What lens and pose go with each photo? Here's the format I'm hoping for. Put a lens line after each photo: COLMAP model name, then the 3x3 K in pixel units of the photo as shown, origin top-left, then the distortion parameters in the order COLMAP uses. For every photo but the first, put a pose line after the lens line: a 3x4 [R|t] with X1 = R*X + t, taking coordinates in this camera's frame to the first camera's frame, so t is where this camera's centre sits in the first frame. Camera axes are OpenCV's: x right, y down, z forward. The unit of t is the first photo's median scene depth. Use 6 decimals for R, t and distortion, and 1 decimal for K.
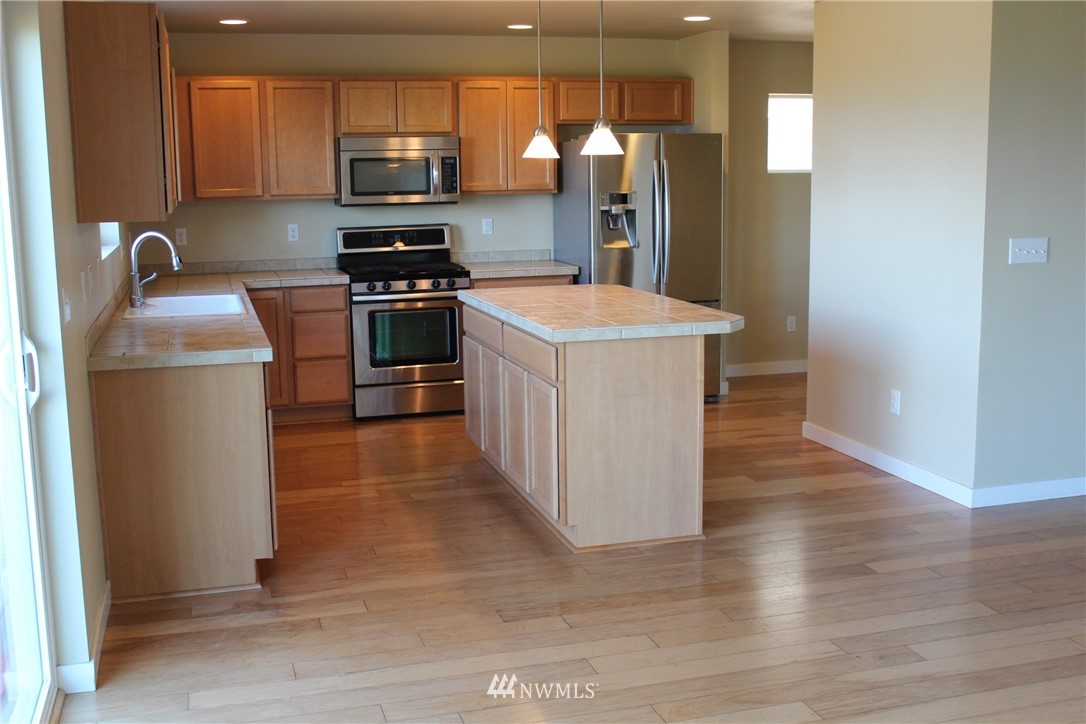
lens RADIAL K [[1184.6, 0, 543.0], [0, 1184.6, 362.0], [0, 0, 1]] dist [-0.059789, -0.001970]
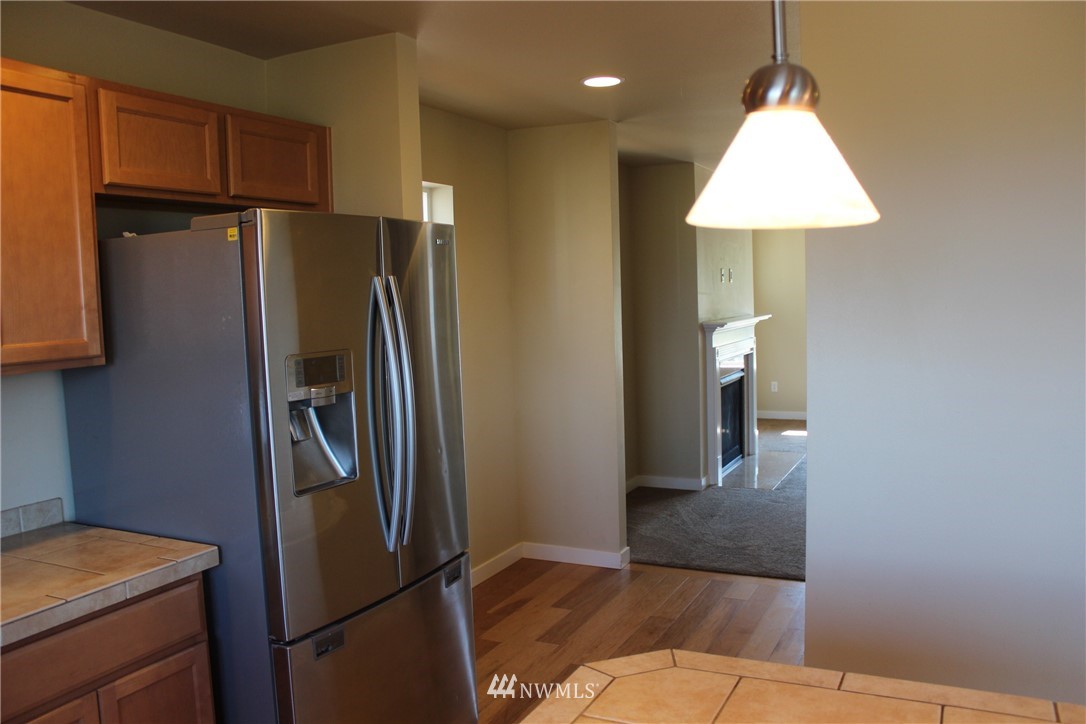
lens RADIAL K [[900.0, 0, 543.0], [0, 900.0, 362.0], [0, 0, 1]] dist [-0.158349, 0.138536]
pose [[0.676849, -0.071487, 0.732643, -0.104290], [0.145147, 0.988695, -0.037622, -0.111402], [-0.721670, 0.131805, 0.679573, 0.693972]]
